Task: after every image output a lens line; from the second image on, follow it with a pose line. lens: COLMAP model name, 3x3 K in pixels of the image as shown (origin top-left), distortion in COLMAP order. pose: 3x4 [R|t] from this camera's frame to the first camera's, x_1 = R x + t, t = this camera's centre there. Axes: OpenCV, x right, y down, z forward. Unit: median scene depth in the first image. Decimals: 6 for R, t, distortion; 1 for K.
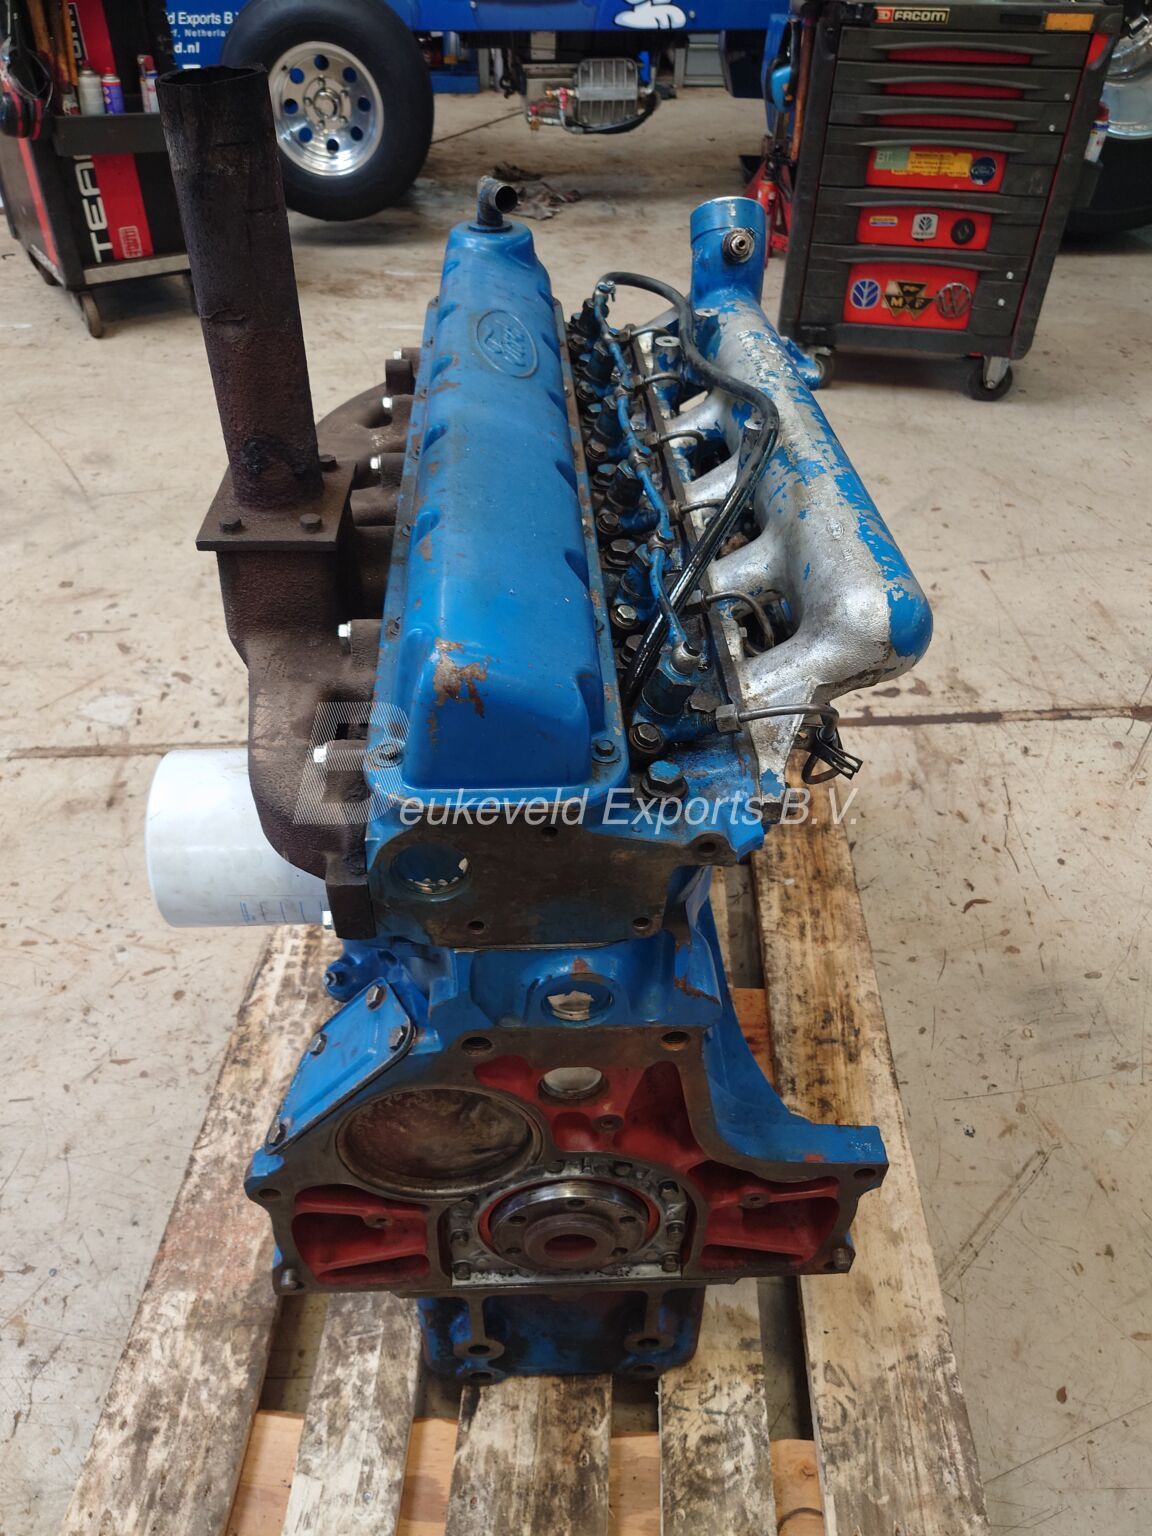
lens RADIAL K [[1120.0, 0, 576.0], [0, 1120.0, 768.0], [0, 0, 1]] dist [-0.002986, -0.000231]
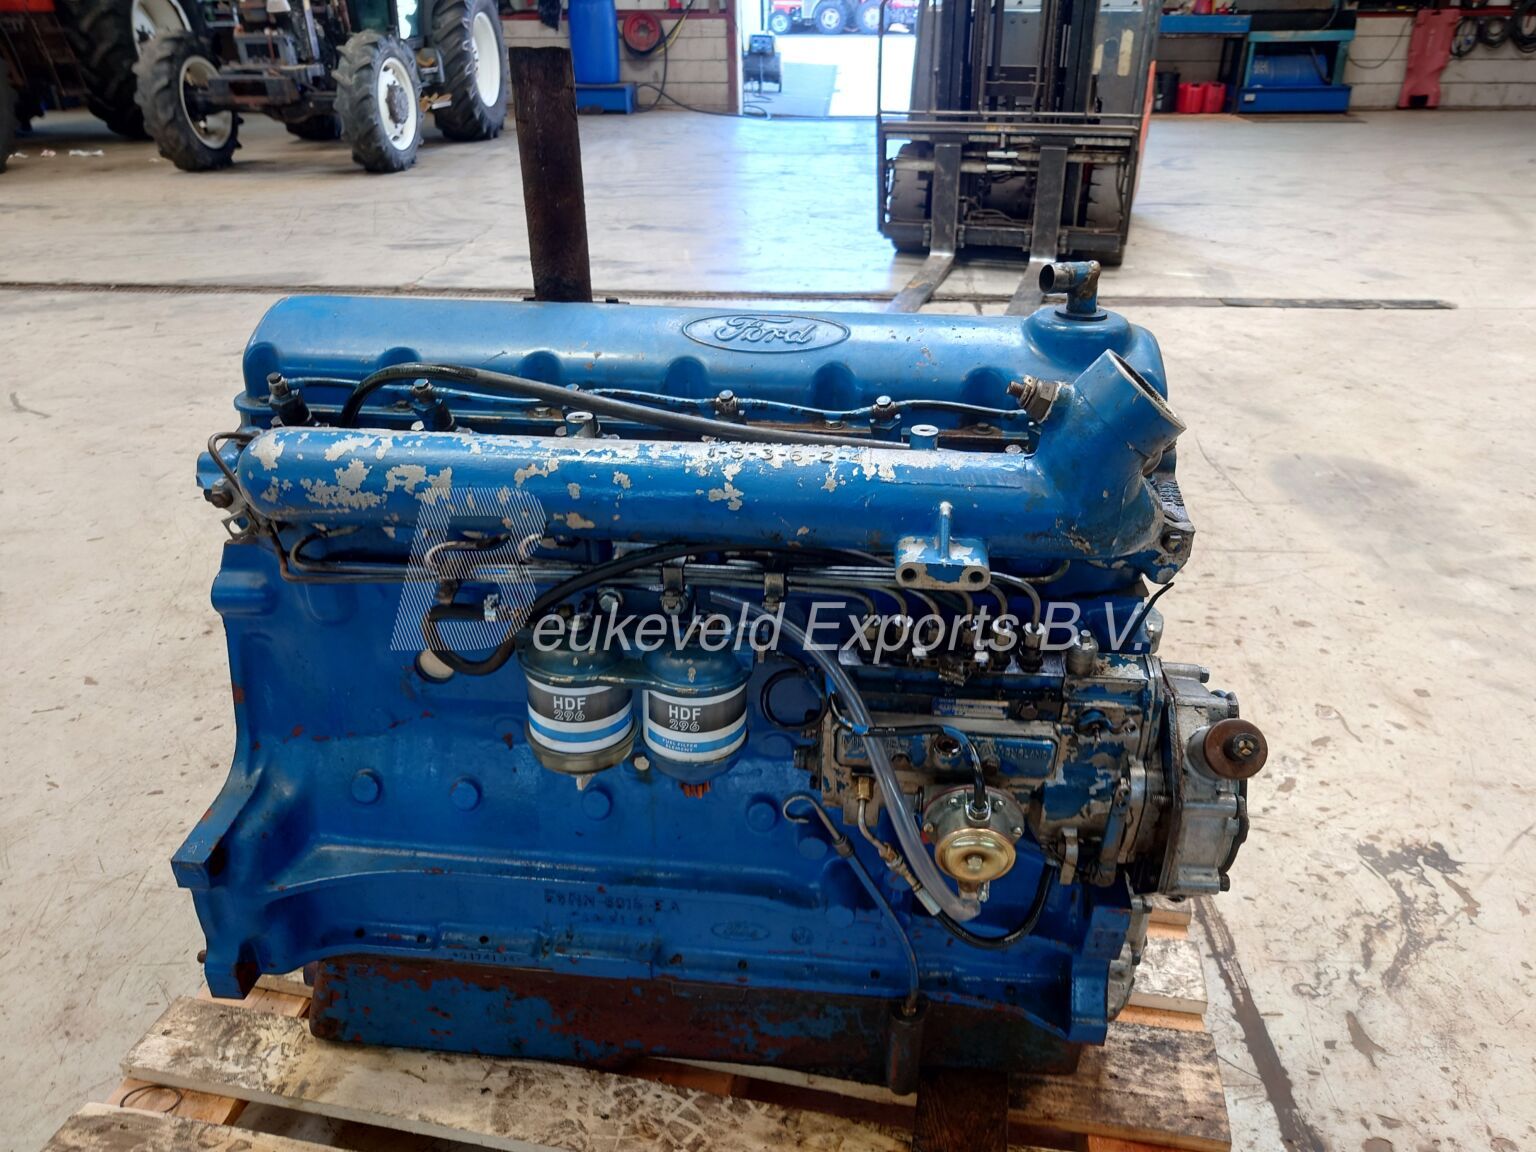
lens RADIAL K [[1120.0, 0, 768.0], [0, 1120.0, 576.0], [0, 0, 1]] dist [-0.002986, -0.000231]
pose [[-0.165707, 0.429850, -0.887564, 0.890643], [-0.630448, 0.645903, 0.430517, -0.631408], [0.758338, 0.630903, 0.163967, 0.871335]]
